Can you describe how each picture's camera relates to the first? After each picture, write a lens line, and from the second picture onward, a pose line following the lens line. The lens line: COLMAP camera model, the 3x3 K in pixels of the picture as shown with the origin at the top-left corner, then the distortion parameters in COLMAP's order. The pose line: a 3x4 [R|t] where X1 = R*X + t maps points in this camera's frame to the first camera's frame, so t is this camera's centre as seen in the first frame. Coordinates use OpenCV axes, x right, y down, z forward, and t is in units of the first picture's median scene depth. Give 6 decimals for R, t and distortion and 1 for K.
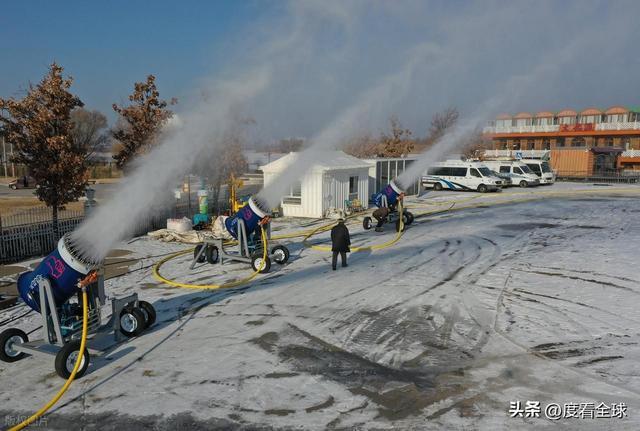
lens RADIAL K [[589.5, 0, 270.4], [0, 589.5, 241.3], [0, 0, 1]] dist [0.021447, 0.000000]
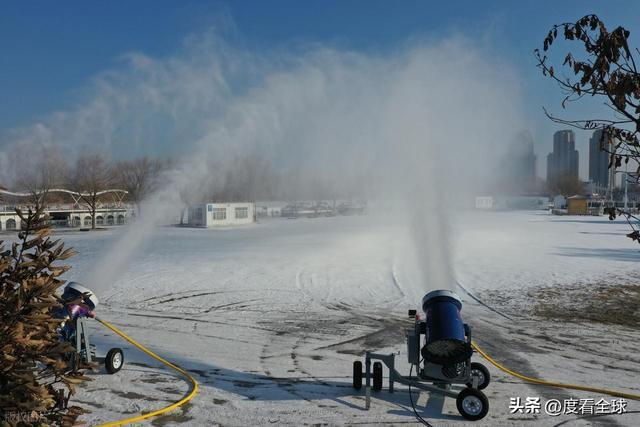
lens RADIAL K [[509.8, 0, 319.7], [0, 509.8, 206.0], [0, 0, 1]] dist [0.009542, 0.012503]
pose [[-0.212058, -0.012681, 0.977175, -0.900809], [0.157620, 0.986381, 0.047006, -0.190314], [-0.964462, 0.163990, -0.207171, 0.977518]]
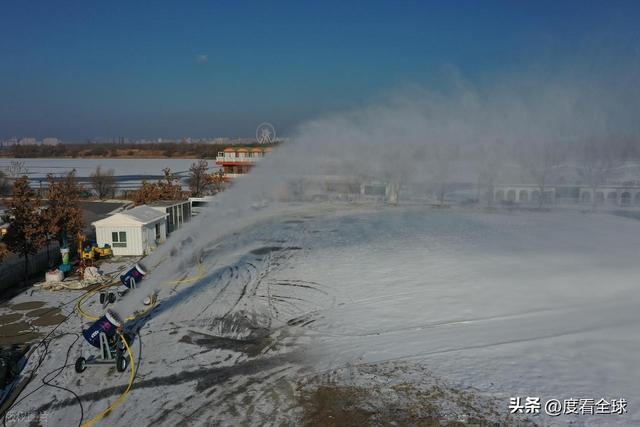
lens RADIAL K [[509.8, 0, 318.9], [0, 509.8, 209.9], [0, 0, 1]] dist [0.009542, 0.012503]
pose [[0.845450, -0.065412, 0.530033, -0.458749], [0.084549, 0.996348, -0.011903, -0.210363], [-0.527319, 0.054877, 0.847893, -0.778190]]
